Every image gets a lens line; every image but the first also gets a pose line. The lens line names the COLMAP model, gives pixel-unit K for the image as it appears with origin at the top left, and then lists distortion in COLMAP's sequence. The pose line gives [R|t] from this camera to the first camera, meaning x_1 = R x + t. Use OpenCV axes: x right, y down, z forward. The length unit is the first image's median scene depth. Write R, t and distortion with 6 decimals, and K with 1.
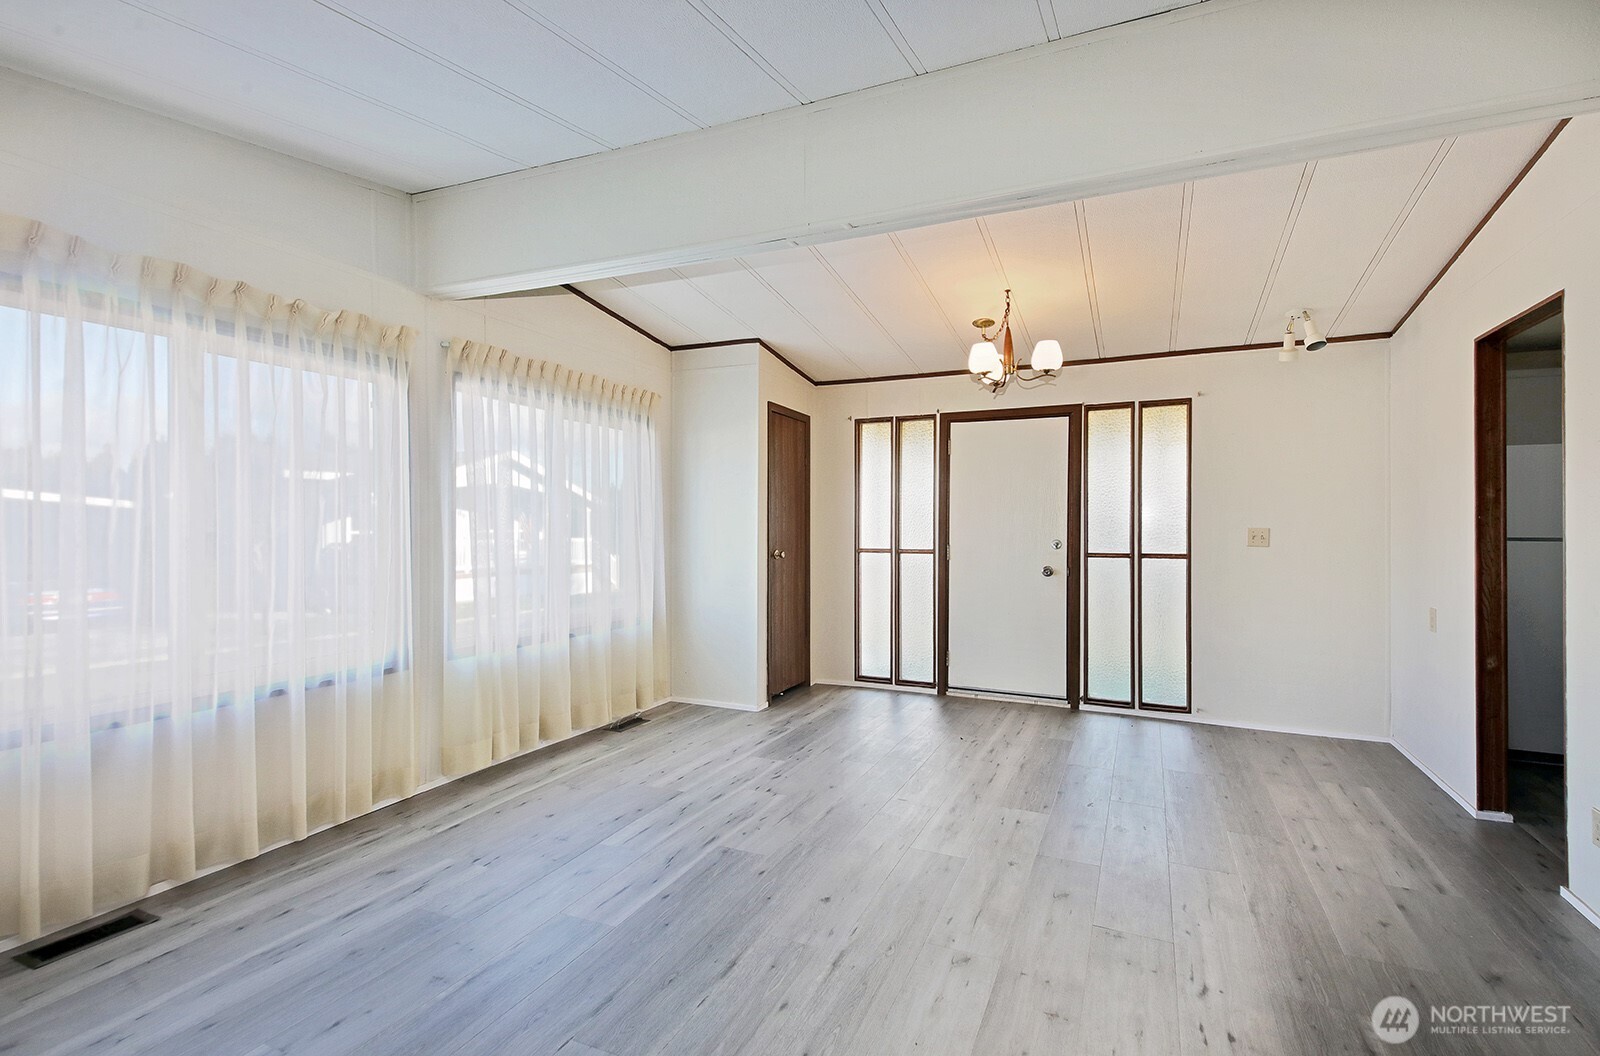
lens RADIAL K [[772.6, 0, 800.0], [0, 772.6, 528.0], [0, 0, 1]] dist [0.060066, -0.033756]
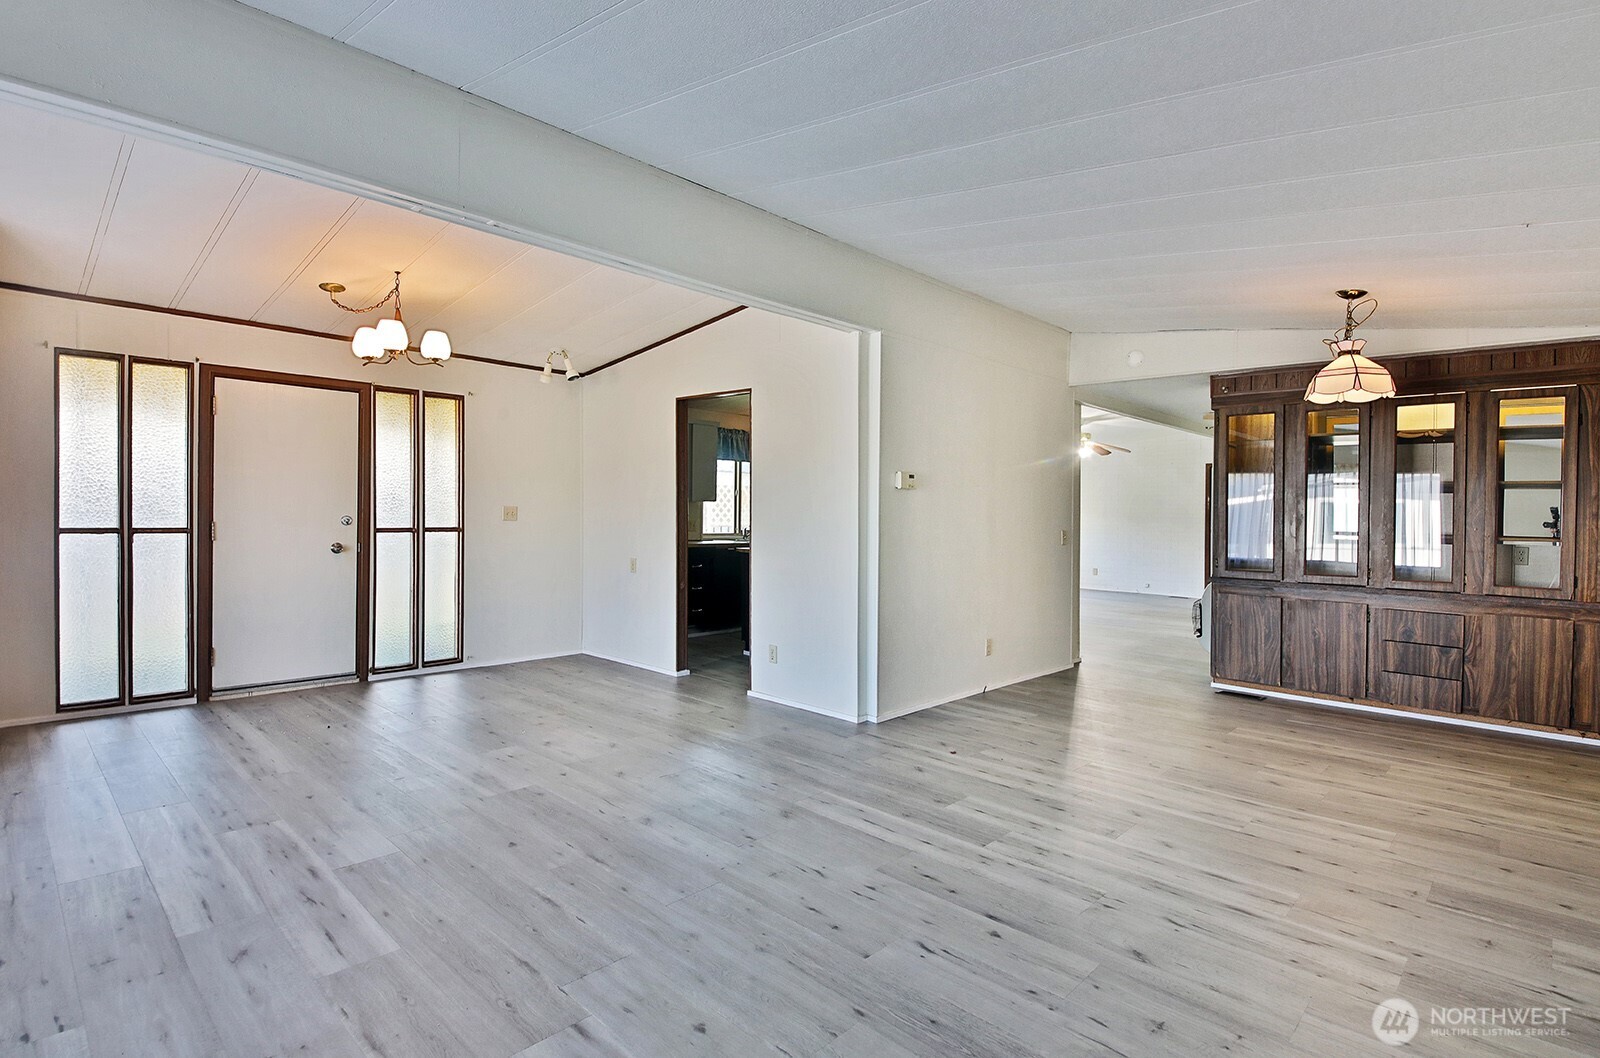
lens RADIAL K [[772.6, 0, 800.0], [0, 772.6, 529.0], [0, 0, 1]] dist [0.060066, -0.033756]
pose [[0.336496, -0.019133, 0.941491, -0.420358], [-0.017065, 0.999505, 0.026411, -0.004581], [-0.941530, -0.024954, 0.336003, 0.121406]]
